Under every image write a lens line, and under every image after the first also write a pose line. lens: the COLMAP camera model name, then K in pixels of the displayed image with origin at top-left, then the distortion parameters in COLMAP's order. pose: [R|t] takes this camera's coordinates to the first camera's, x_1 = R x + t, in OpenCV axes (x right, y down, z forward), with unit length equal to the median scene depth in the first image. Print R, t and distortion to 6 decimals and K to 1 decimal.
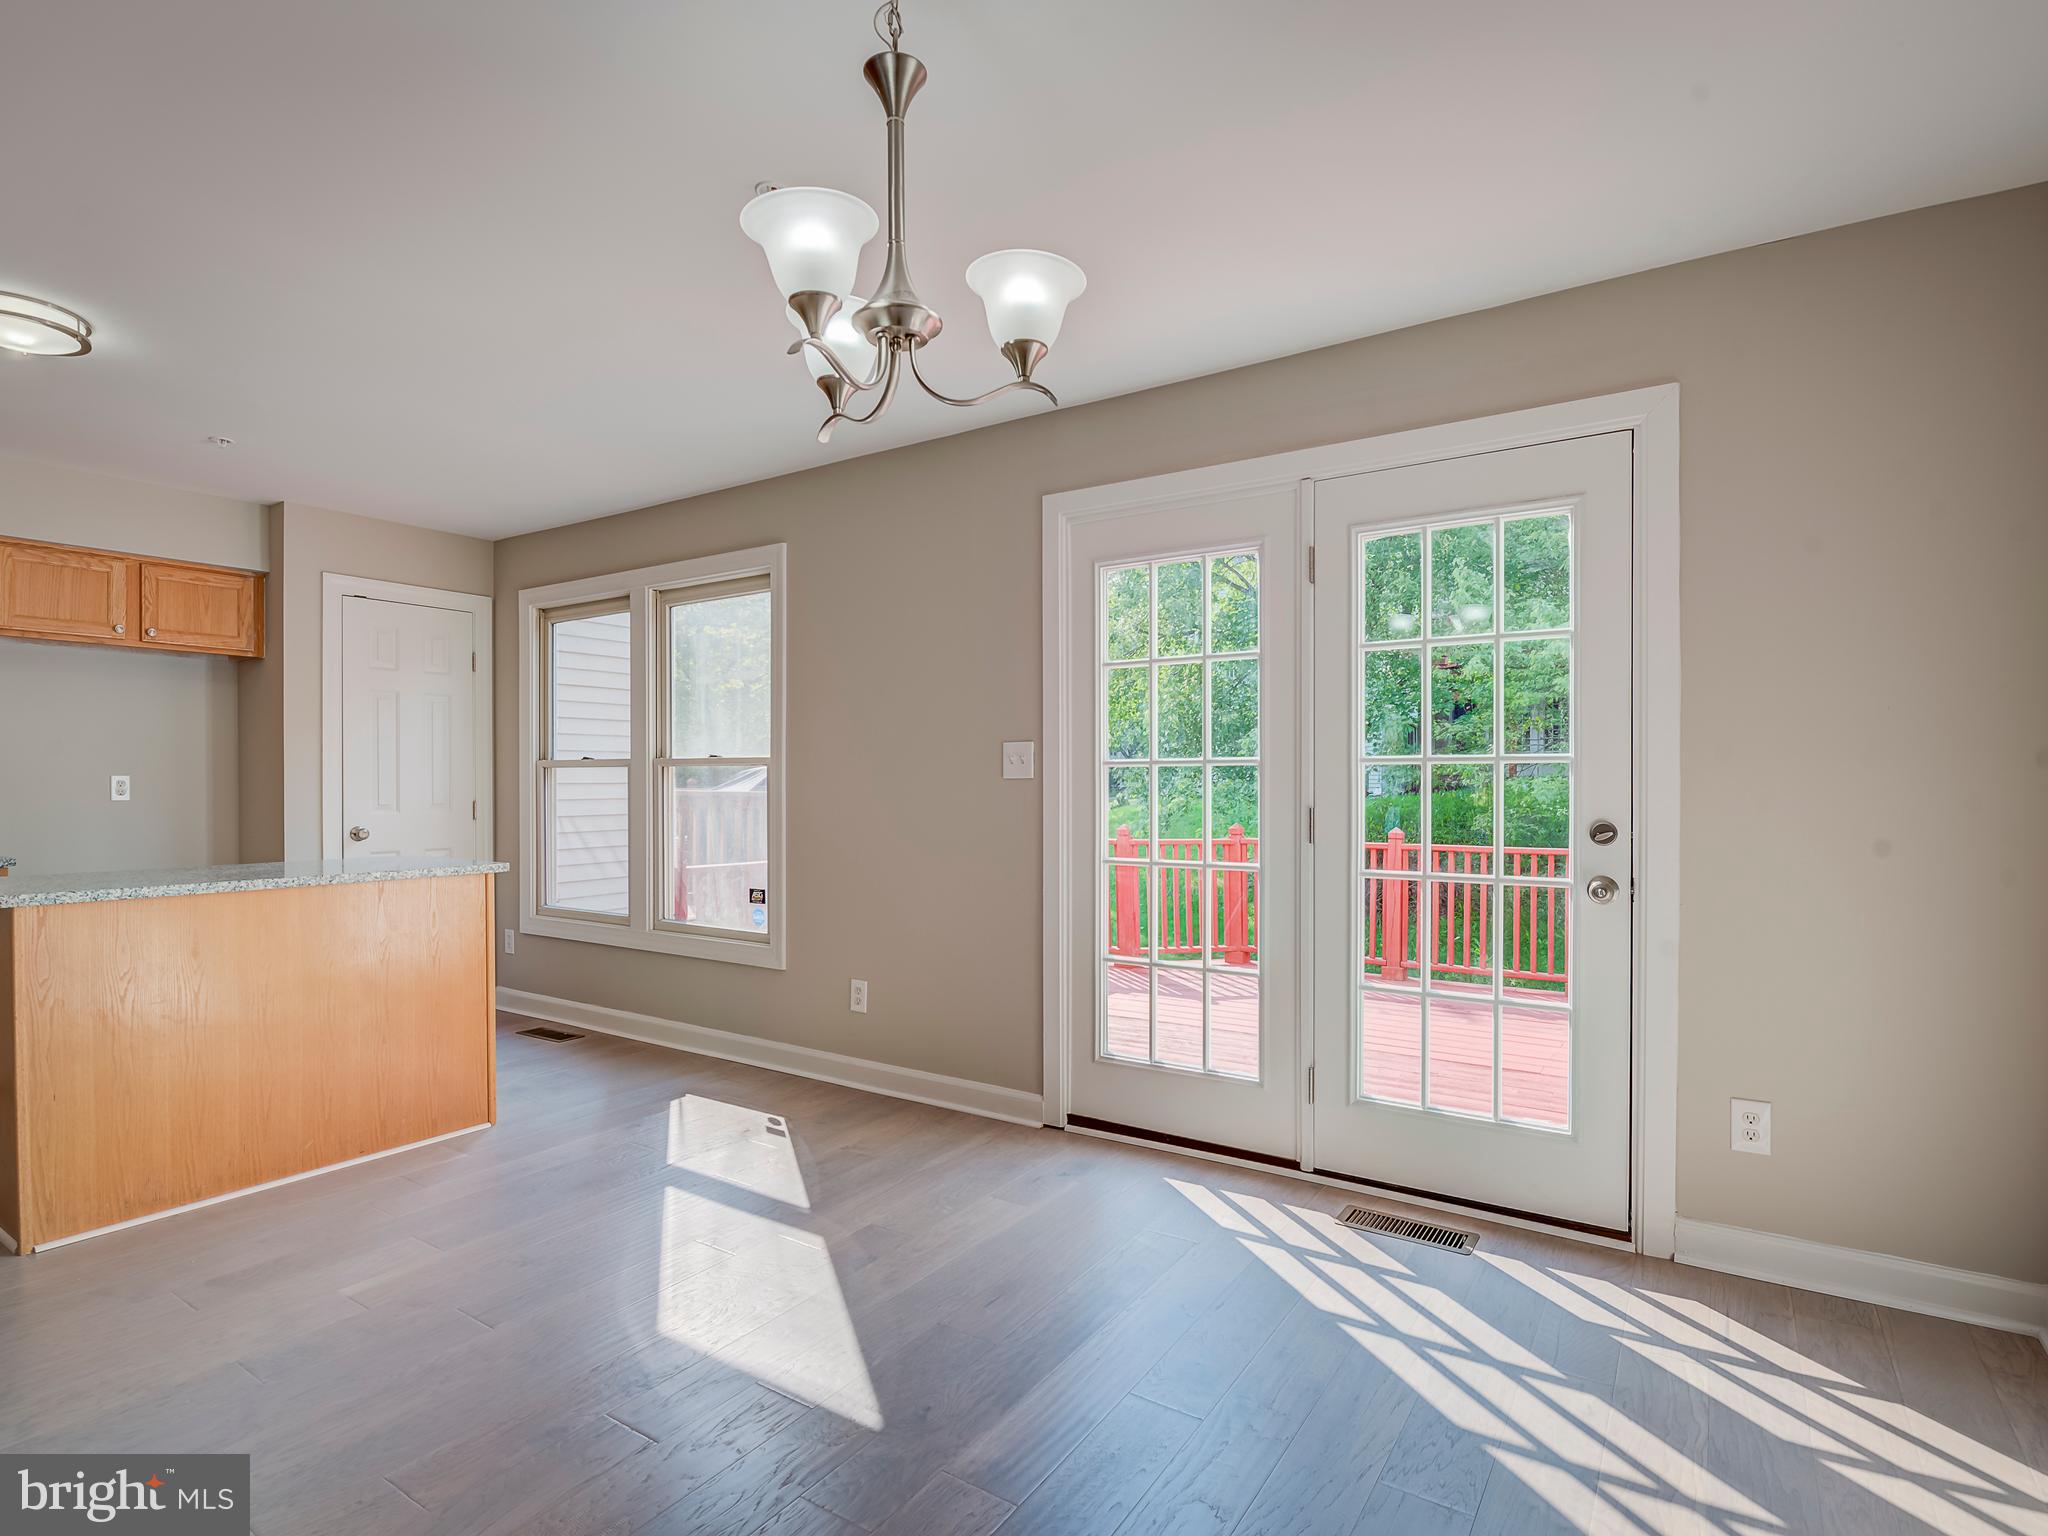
lens RADIAL K [[1025.3, 0, 1008.2], [0, 1025.3, 806.1], [0, 0, 1]] dist [-0.003328, -0.004504]
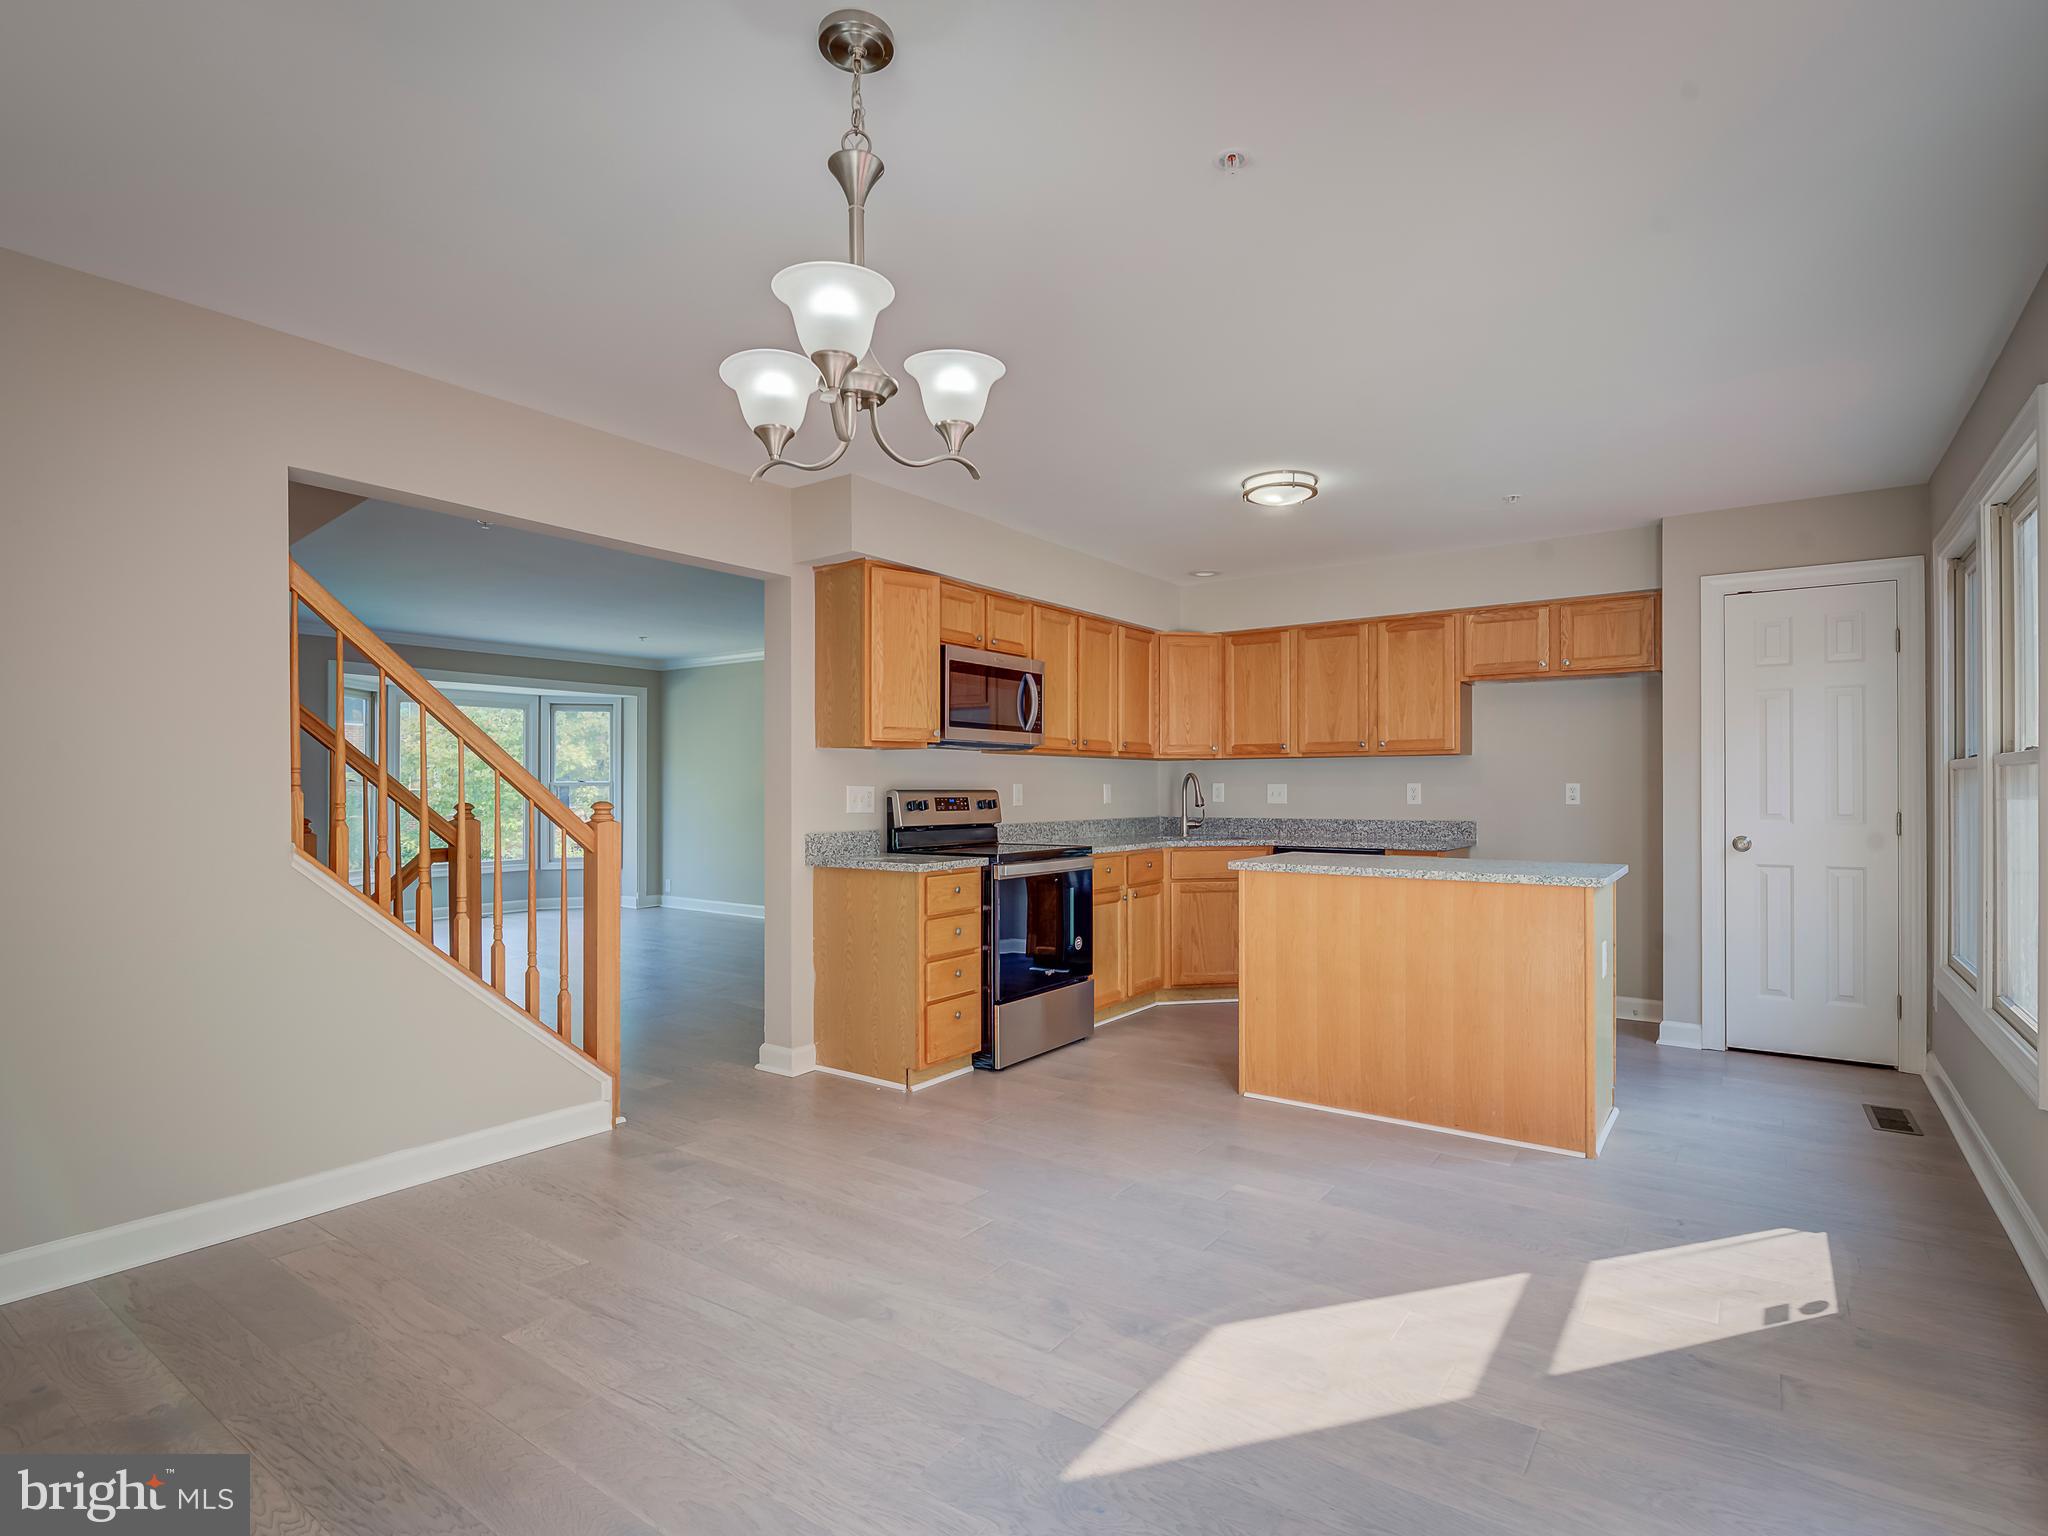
lens RADIAL K [[1025.3, 0, 1057.4], [0, 1025.3, 766.4], [0, 0, 1]] dist [-0.003328, -0.004504]
pose [[-0.008827, -0.023348, -0.999688, 0.520611], [-0.019905, 0.999533, -0.023169, -0.015414], [0.999763, 0.019695, -0.009288, 0.616872]]
